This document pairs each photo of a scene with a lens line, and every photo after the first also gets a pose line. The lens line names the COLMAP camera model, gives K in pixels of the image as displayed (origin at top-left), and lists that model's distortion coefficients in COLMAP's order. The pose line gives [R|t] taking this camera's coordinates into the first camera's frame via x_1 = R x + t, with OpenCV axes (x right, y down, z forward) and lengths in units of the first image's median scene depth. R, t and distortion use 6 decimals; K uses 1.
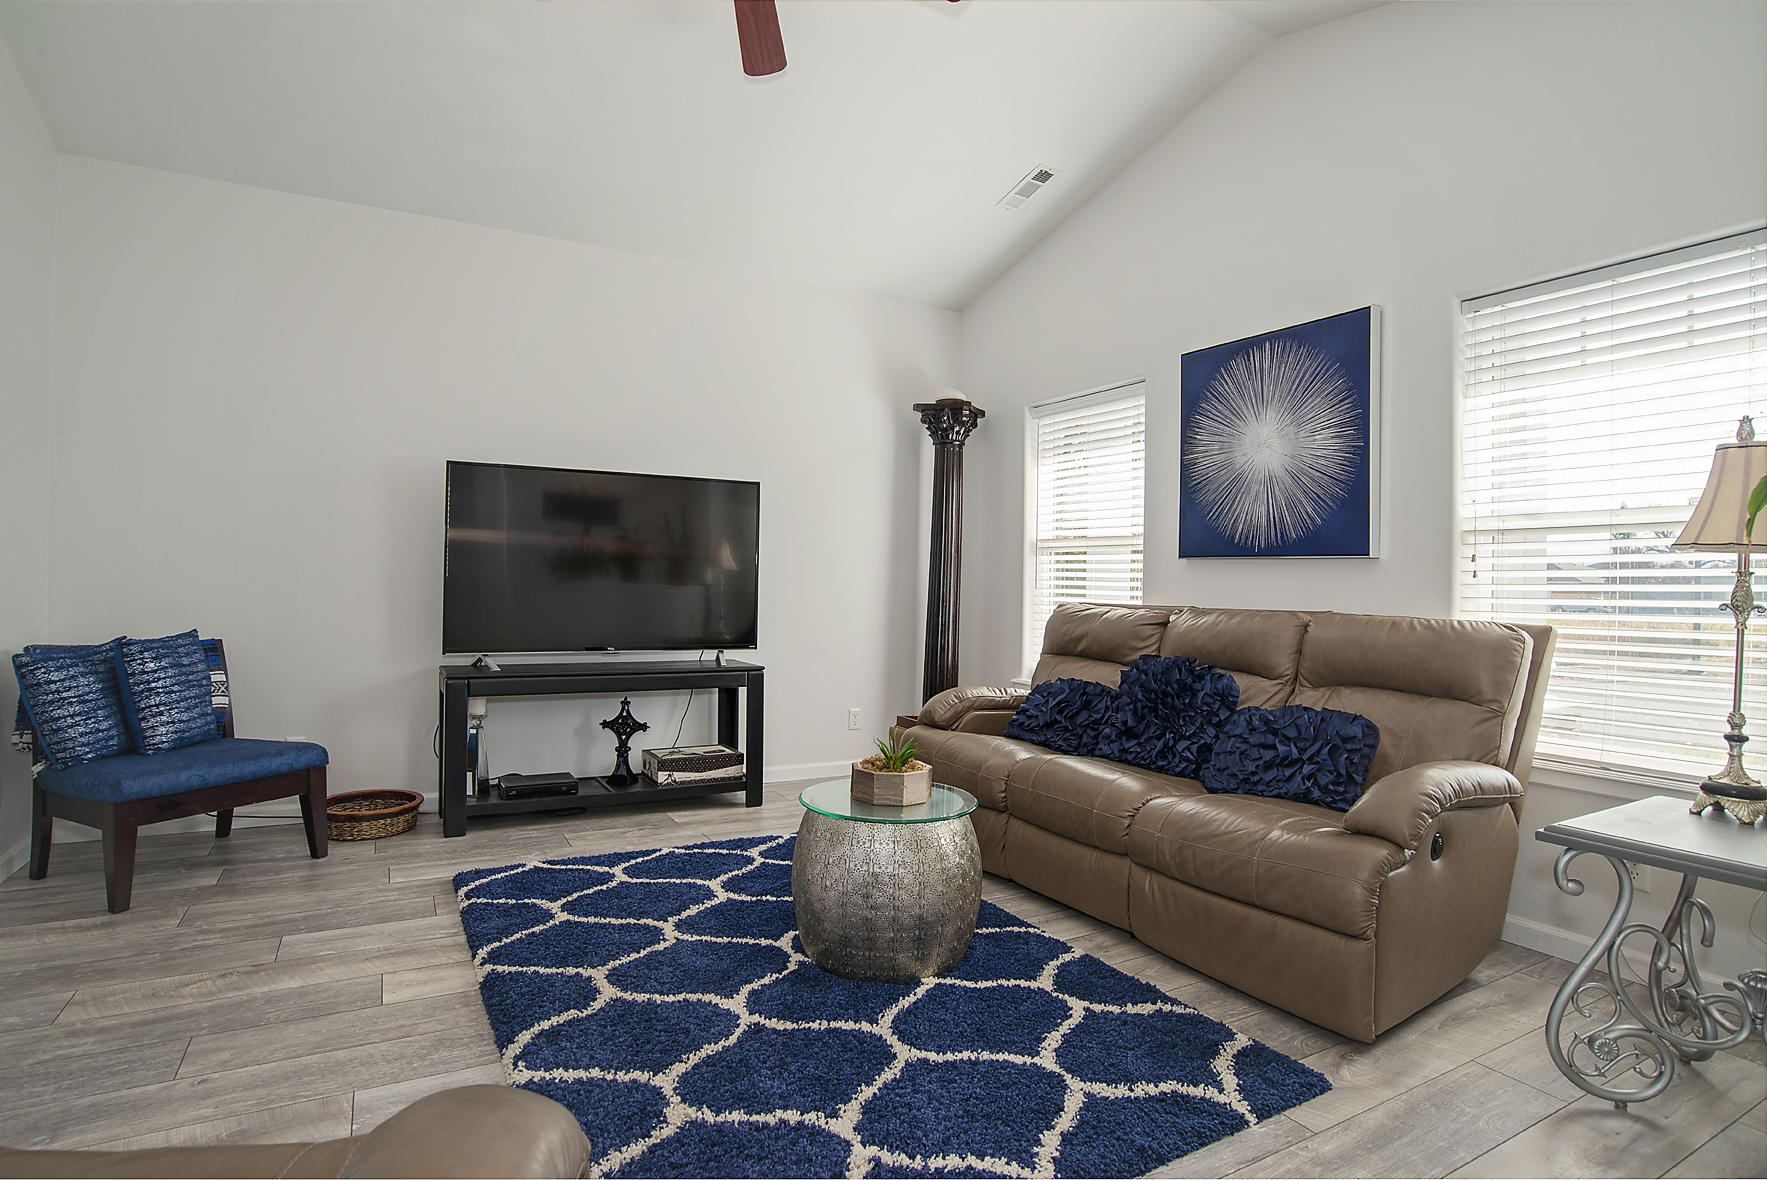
lens RADIAL K [[906.7, 0, 868.9], [0, 906.7, 583.5], [0, 0, 1]] dist [-0.056047, 0.020582]
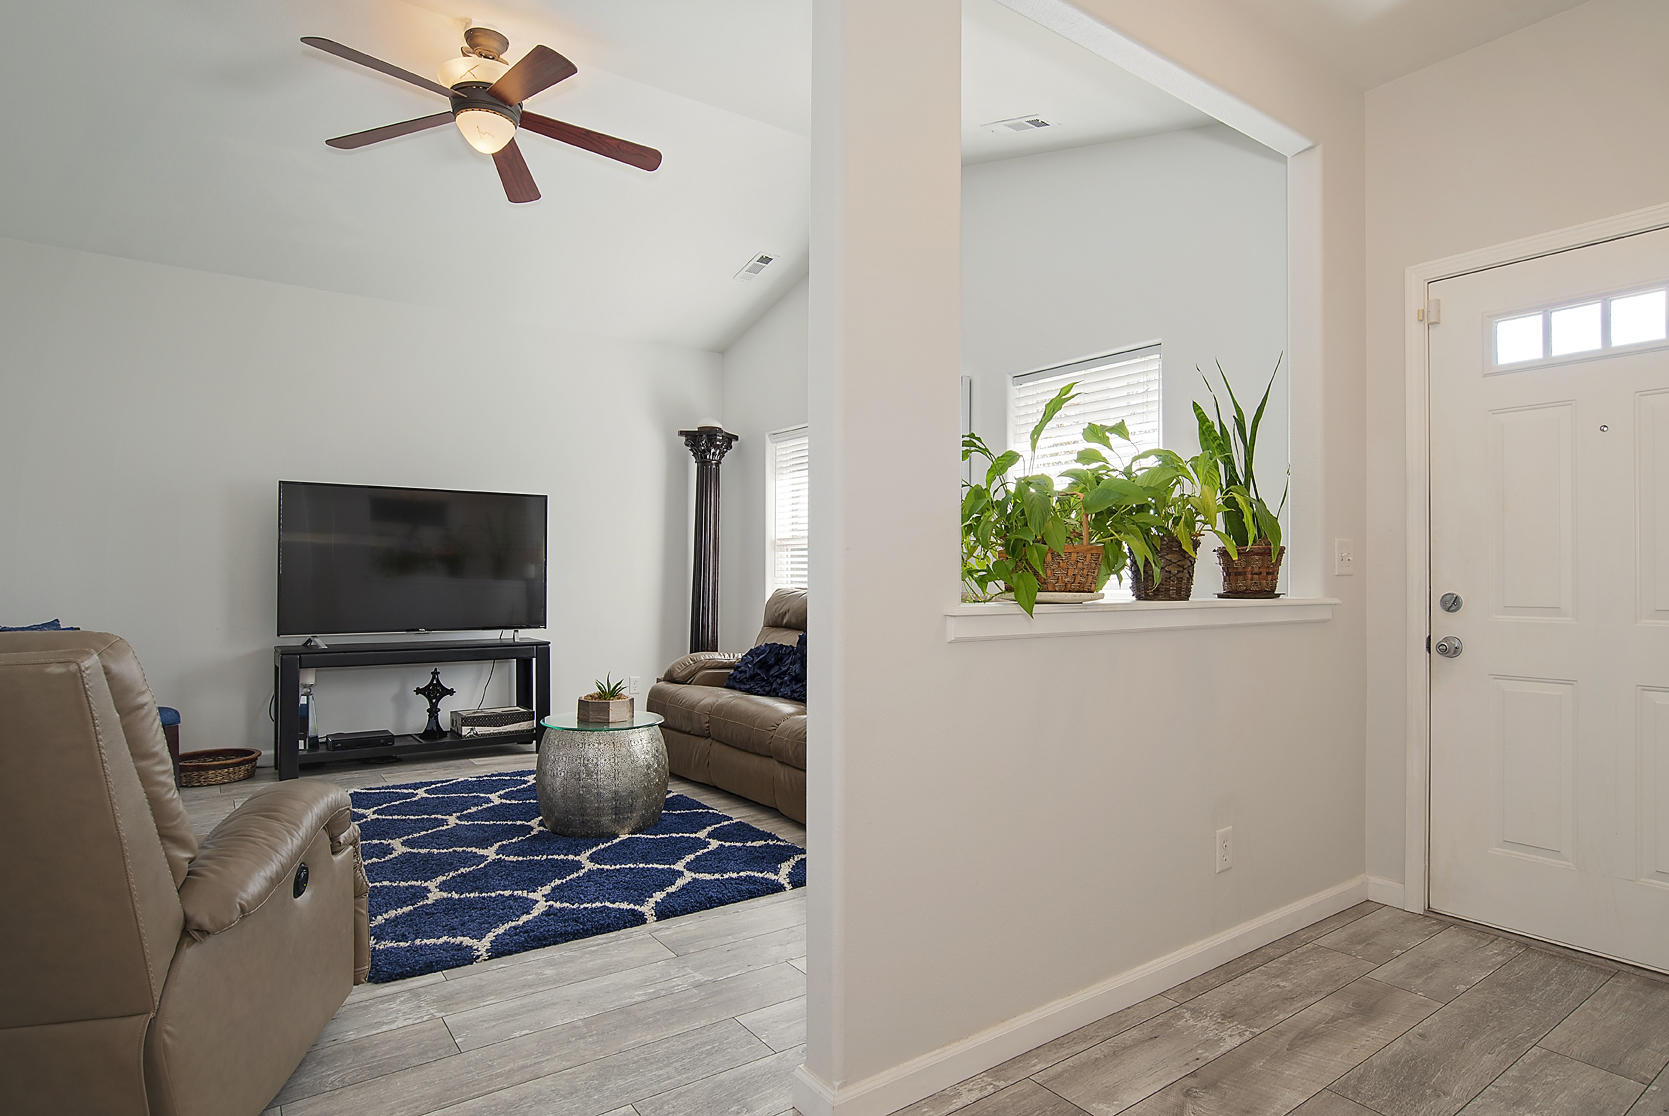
lens RADIAL K [[898.7, 0, 835.1], [0, 898.7, 574.3], [0, 0, 1]] dist [-0.028235, 0.025575]
pose [[0.992492, -0.011180, 0.121799, 0.144999], [0.011282, 0.999936, -0.000144, 0.002730], [-0.121790, 0.001517, 0.992555, -0.328740]]
